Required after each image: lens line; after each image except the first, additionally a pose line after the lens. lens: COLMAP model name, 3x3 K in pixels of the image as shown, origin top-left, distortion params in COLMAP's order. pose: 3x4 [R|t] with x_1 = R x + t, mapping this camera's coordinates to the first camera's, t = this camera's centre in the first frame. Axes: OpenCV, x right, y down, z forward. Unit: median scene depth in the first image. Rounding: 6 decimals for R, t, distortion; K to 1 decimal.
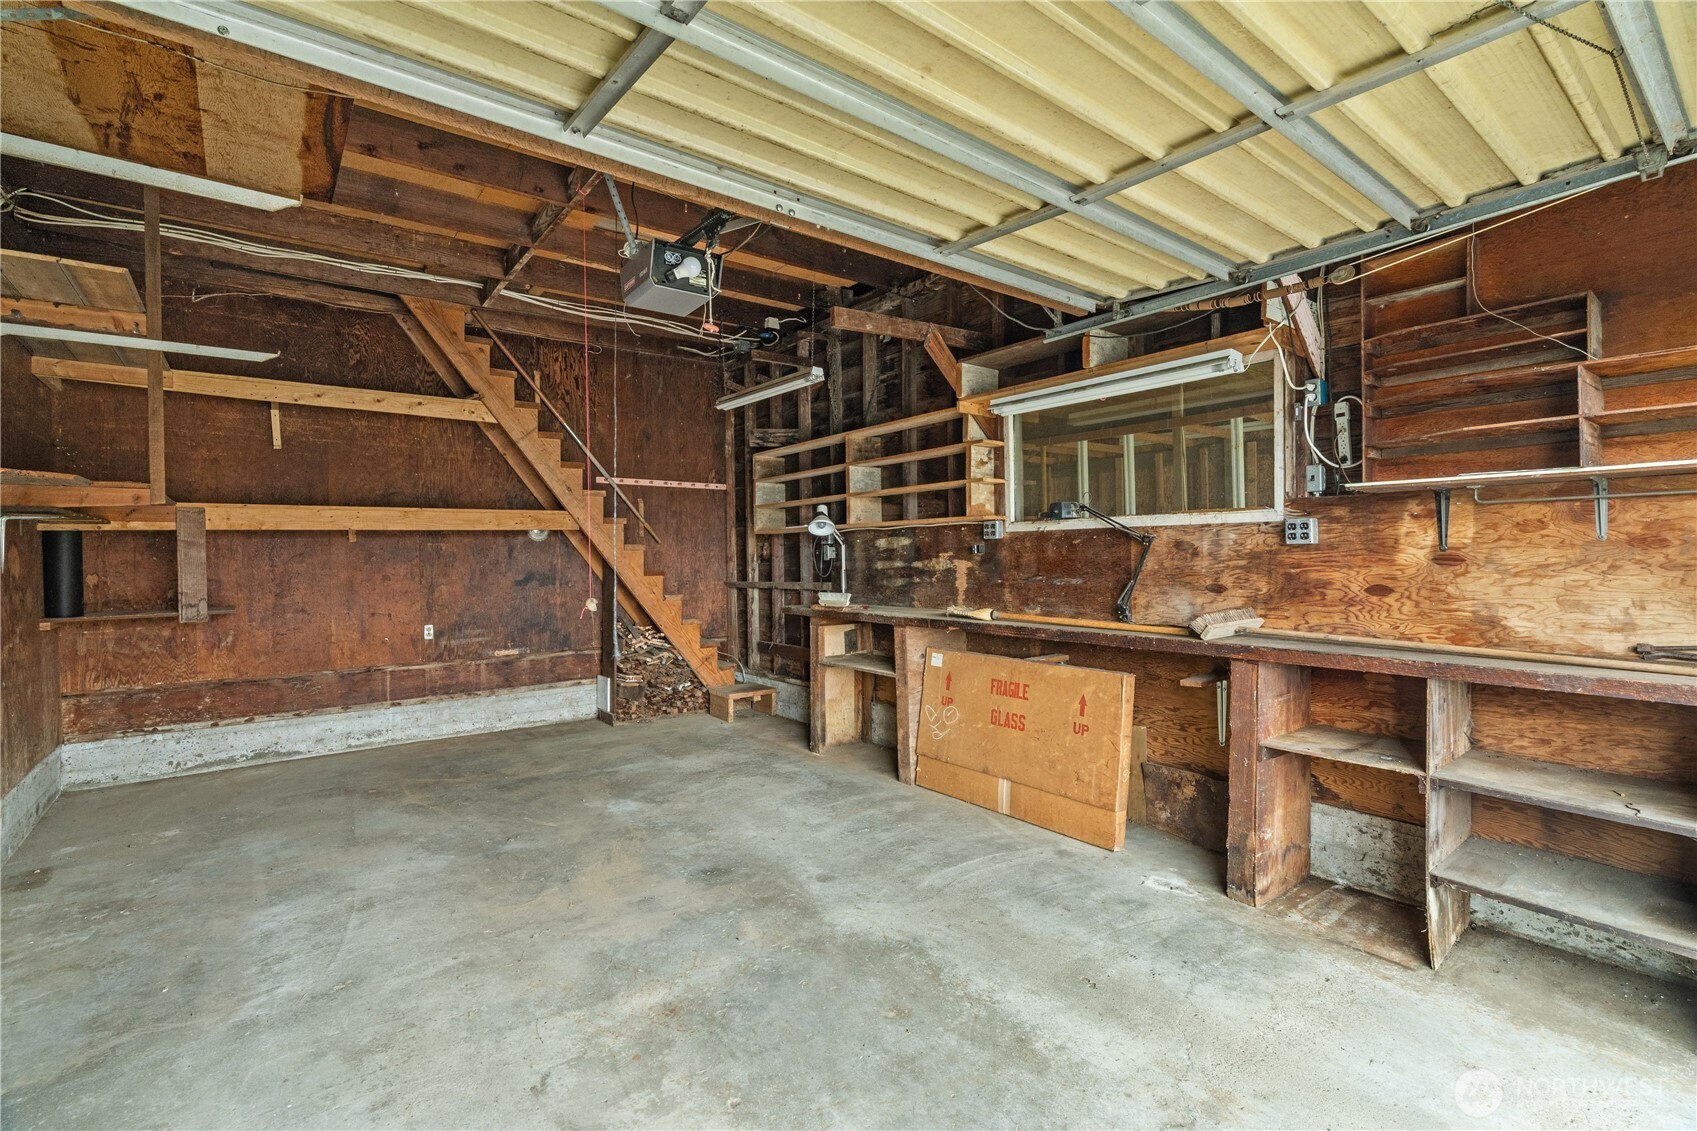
lens RADIAL K [[772.4, 0, 849.1], [0, 772.4, 570.7], [0, 0, 1]] dist [-0.013876, 0.006491]
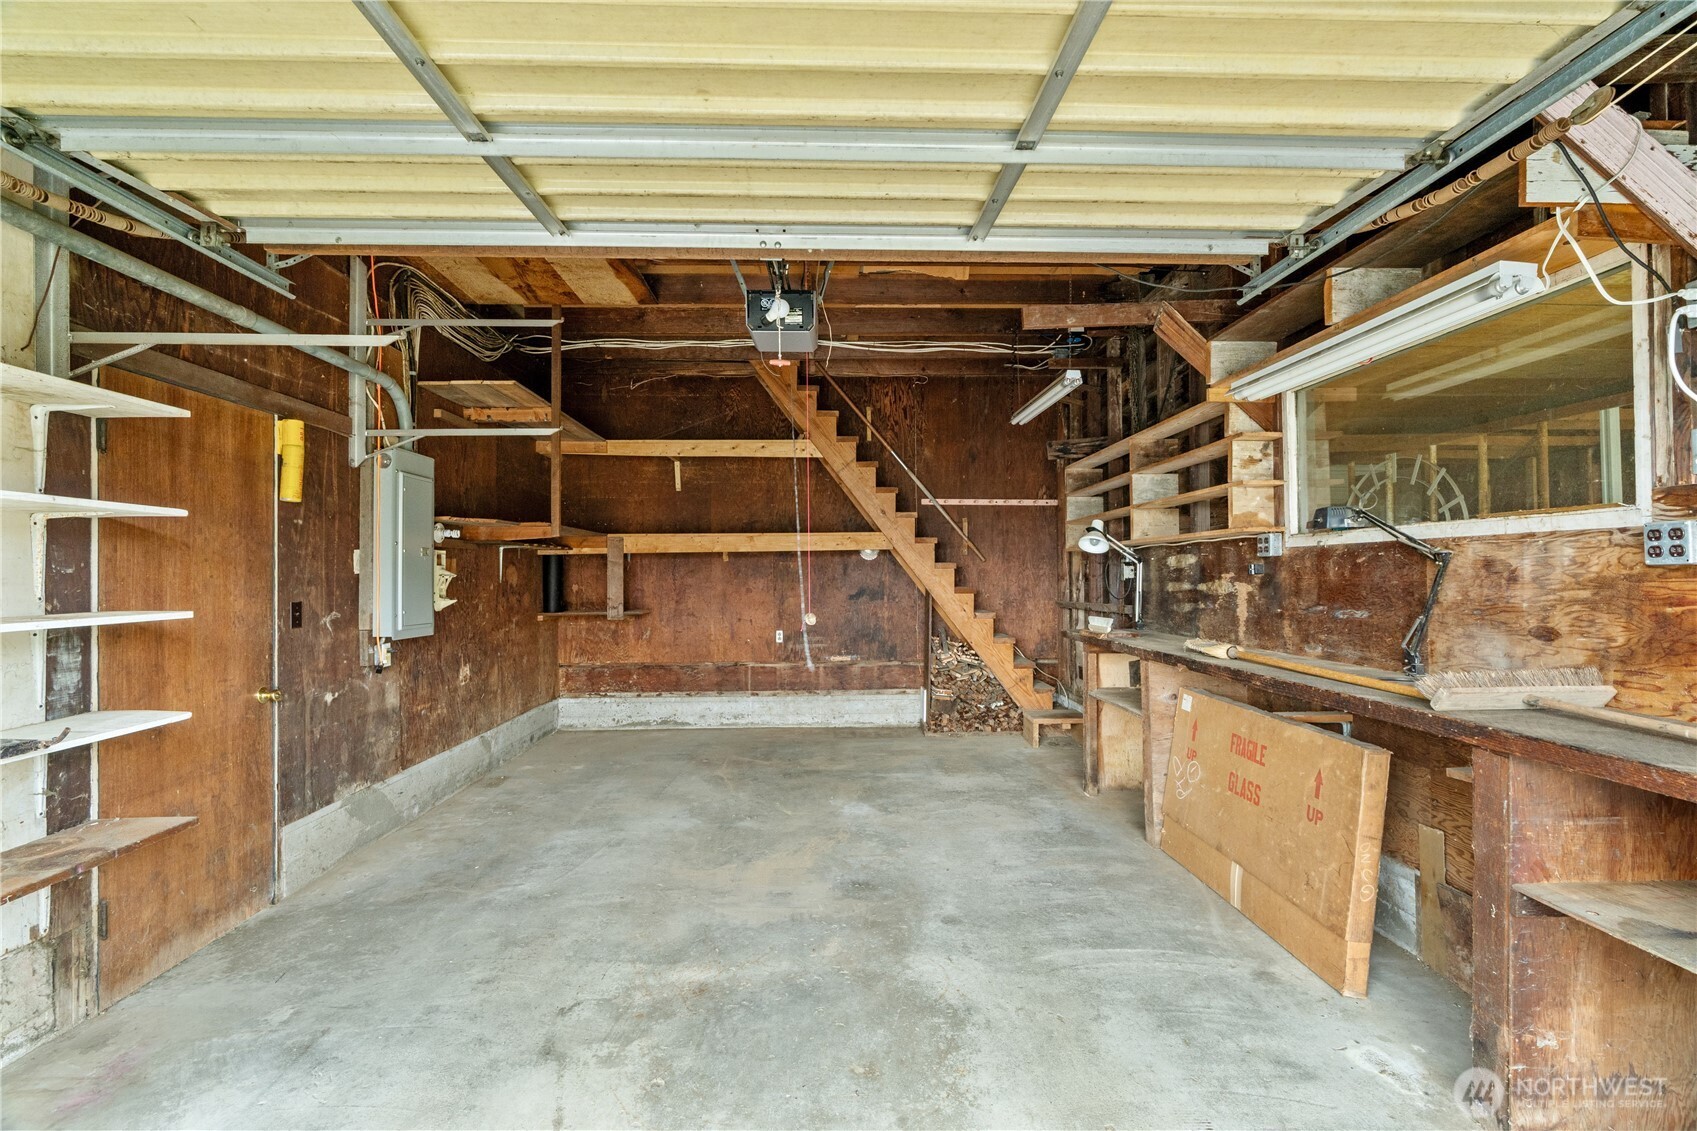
lens RADIAL K [[772.4, 0, 849.1], [0, 772.4, 570.7], [0, 0, 1]] dist [-0.013876, 0.006491]
pose [[0.807847, 0.004900, -0.589372, 0.306349], [-0.016798, 0.999751, -0.014712, -0.007969], [0.589153, 0.021786, 0.807728, 0.116879]]
